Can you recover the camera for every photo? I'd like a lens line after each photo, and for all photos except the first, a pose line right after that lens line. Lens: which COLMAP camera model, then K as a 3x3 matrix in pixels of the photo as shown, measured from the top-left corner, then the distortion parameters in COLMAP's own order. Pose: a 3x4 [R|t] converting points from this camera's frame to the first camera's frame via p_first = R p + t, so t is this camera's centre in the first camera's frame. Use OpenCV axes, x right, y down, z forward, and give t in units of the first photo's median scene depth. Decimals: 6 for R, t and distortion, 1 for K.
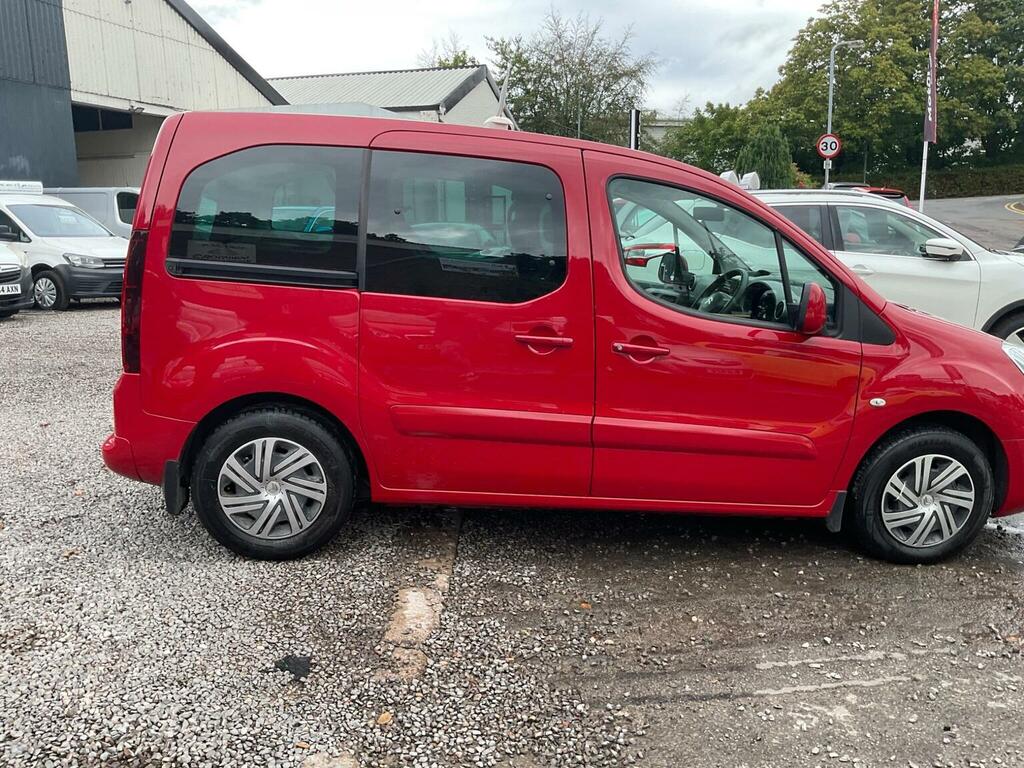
lens RADIAL K [[869.7, 0, 504.6], [0, 869.7, 384.5], [0, 0, 1]] dist [0.060541, -0.125389]
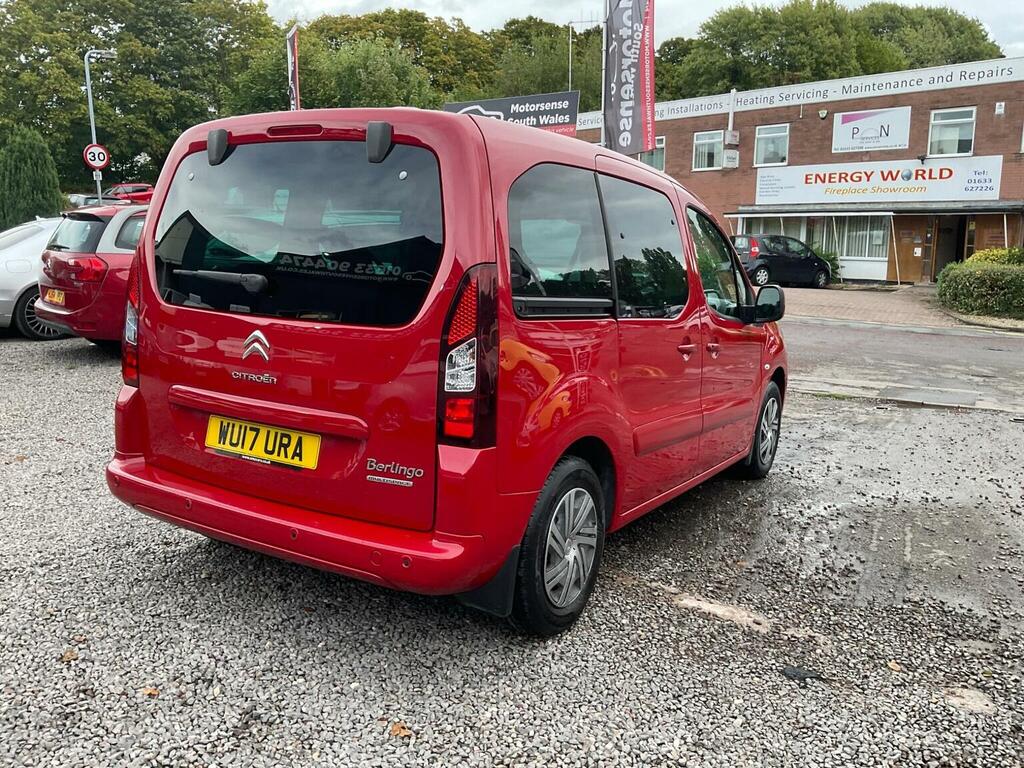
lens RADIAL K [[871.8, 0, 518.7], [0, 871.8, 384.6], [0, 0, 1]] dist [0.037715, -0.075851]
pose [[0.576949, -0.141411, 0.804445, -0.930866], [0.151248, 0.986362, 0.064914, -0.102484], [-0.802654, 0.084219, 0.590469, 0.472014]]
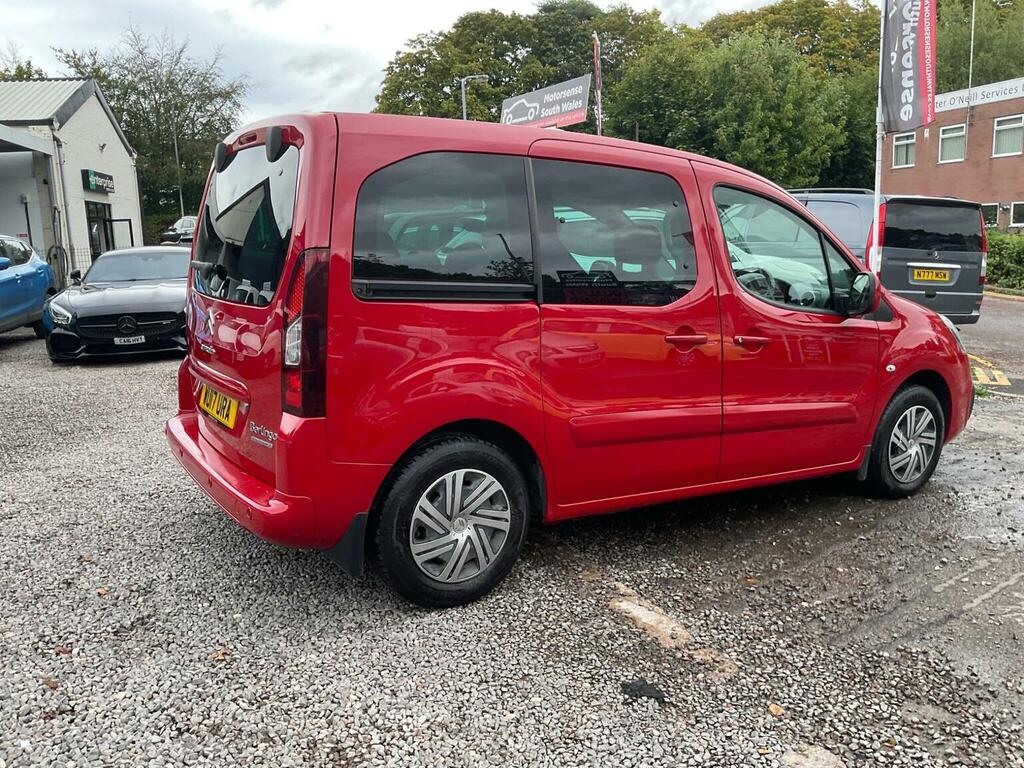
lens RADIAL K [[867.9, 0, 506.2], [0, 867.9, 382.8], [0, 0, 1]] dist [0.038511, -0.085306]
pose [[0.882469, -0.104113, 0.458703, -0.590718], [0.116858, 0.993148, 0.000601, -0.022276], [-0.455623, 0.053072, 0.888590, 0.157841]]
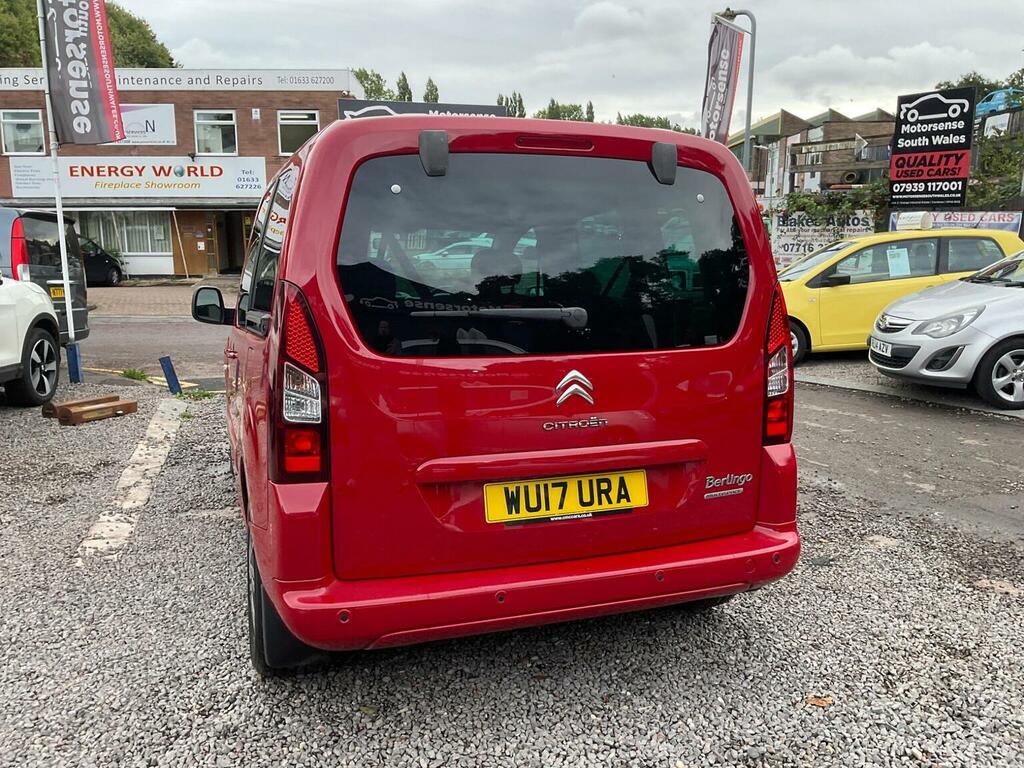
lens RADIAL K [[861.3, 0, 511.3], [0, 861.3, 403.7], [0, 0, 1]] dist [-0.004766, -0.017081]
pose [[-0.276467, -0.199199, 0.940152, -1.055082], [0.182889, 0.949498, 0.254961, -0.298392], [-0.943460, 0.242431, -0.226074, 1.367333]]
